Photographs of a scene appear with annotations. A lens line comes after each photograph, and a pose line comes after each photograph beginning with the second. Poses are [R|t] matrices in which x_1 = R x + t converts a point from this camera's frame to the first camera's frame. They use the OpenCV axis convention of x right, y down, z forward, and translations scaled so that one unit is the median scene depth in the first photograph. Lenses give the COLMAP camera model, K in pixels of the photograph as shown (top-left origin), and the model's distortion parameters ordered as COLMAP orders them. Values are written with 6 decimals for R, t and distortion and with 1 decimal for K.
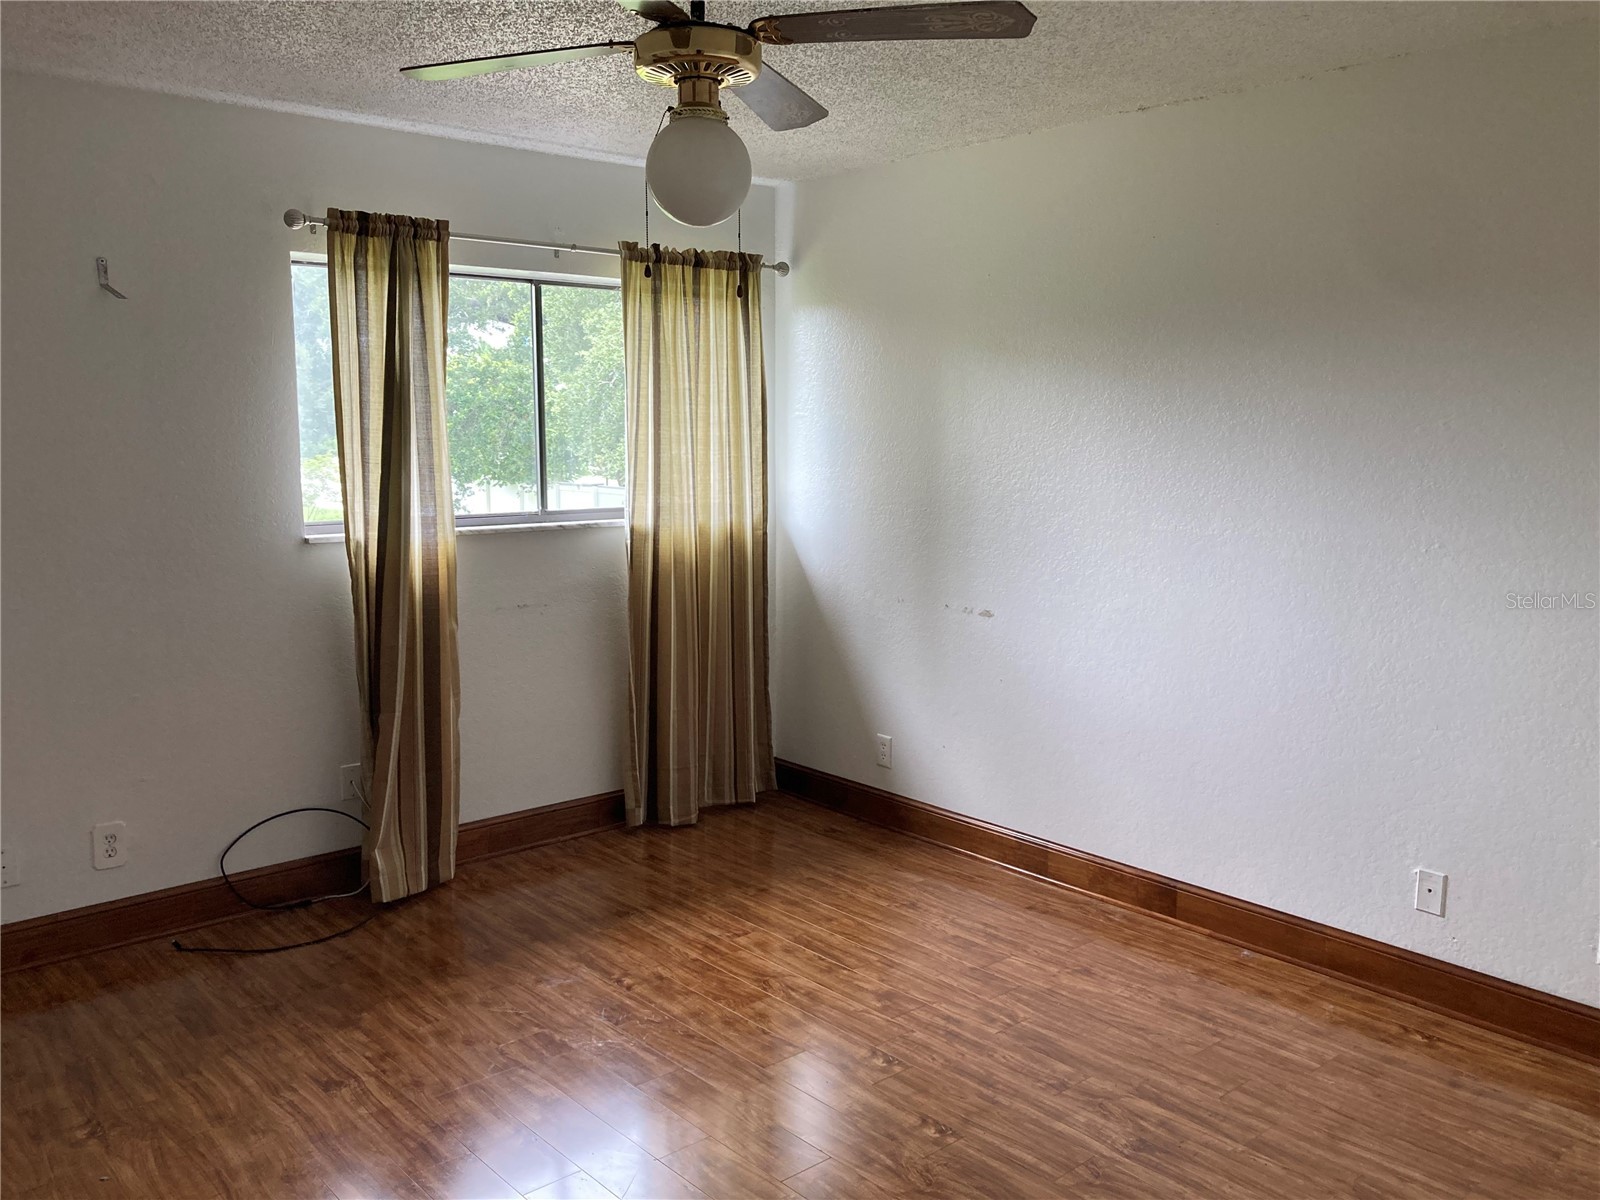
lens RADIAL K [[1311.0, 0, 803.6], [0, 1311.0, 602.0], [0, 0, 1]] dist [0.042498, -0.036937]
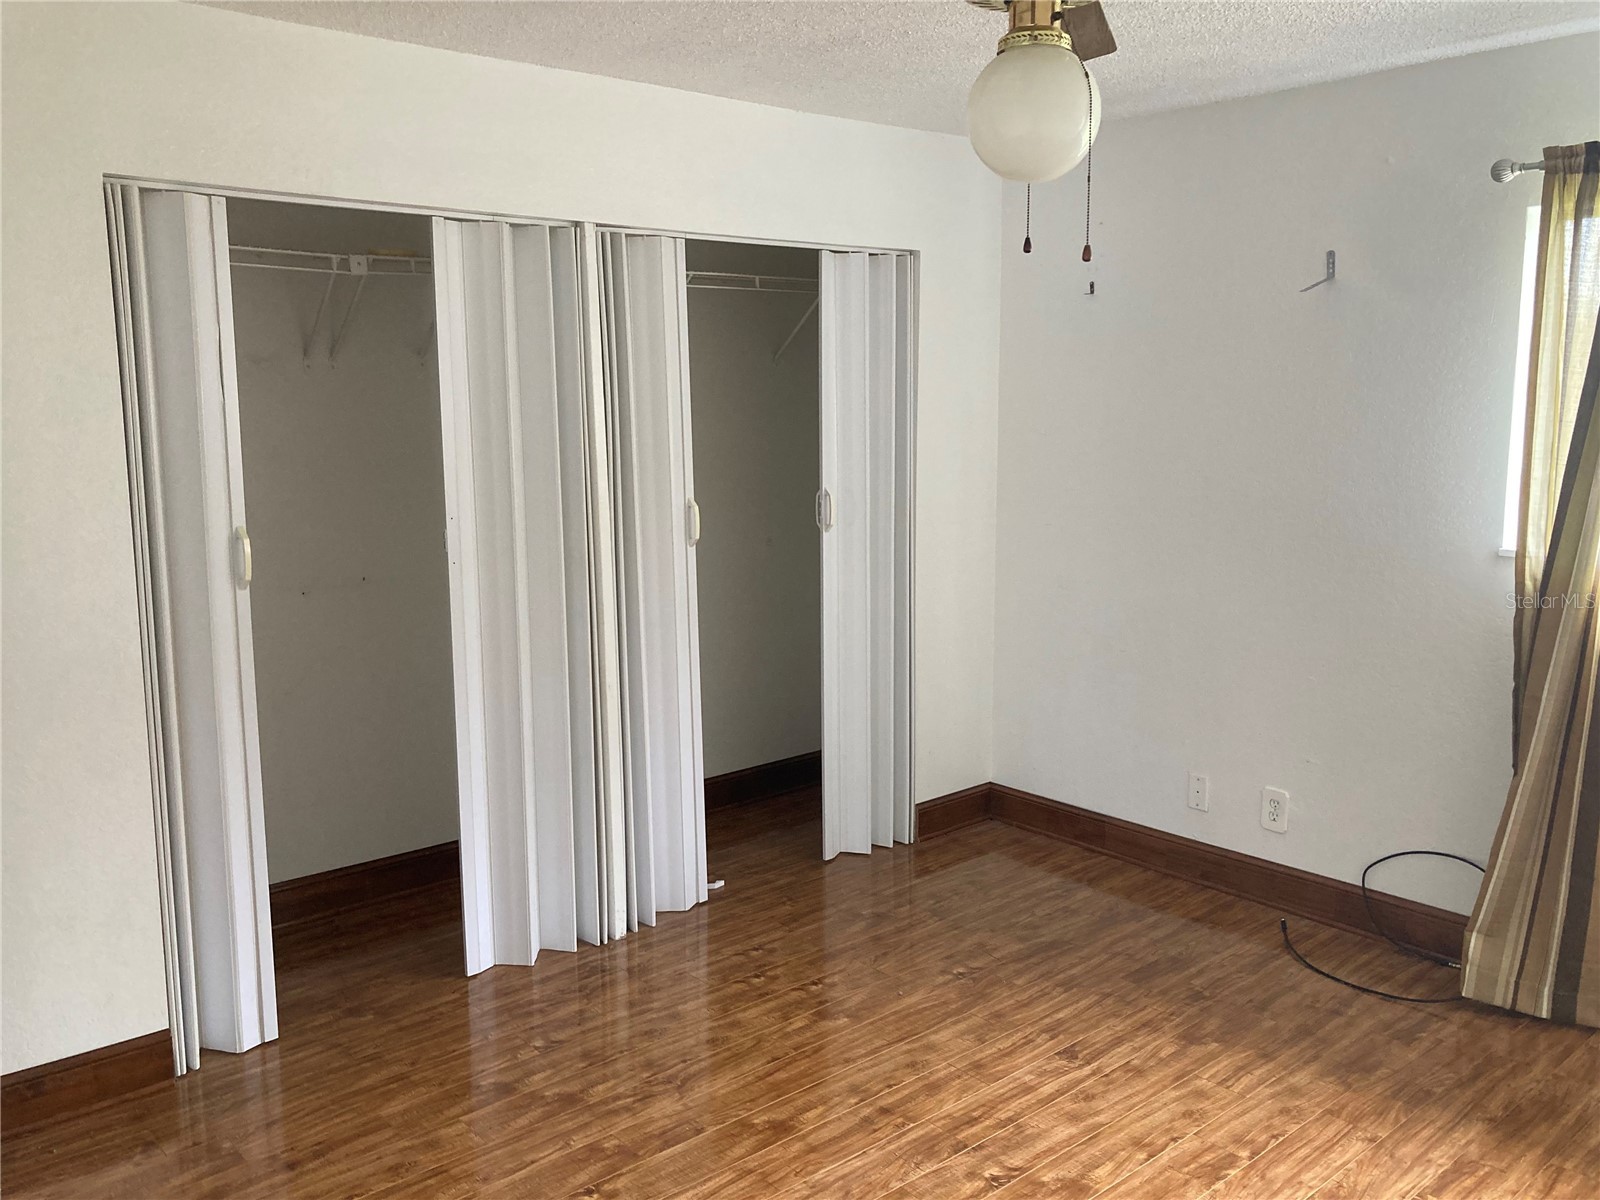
lens RADIAL K [[1311.0, 0, 805.6], [0, 1311.0, 591.8], [0, 0, 1]] dist [0.042498, -0.036937]
pose [[-0.010901, 0.146243, -0.989189, 0.521388], [-0.121604, 0.981711, 0.146478, -0.101868], [0.992519, 0.121886, 0.007082, 0.617062]]
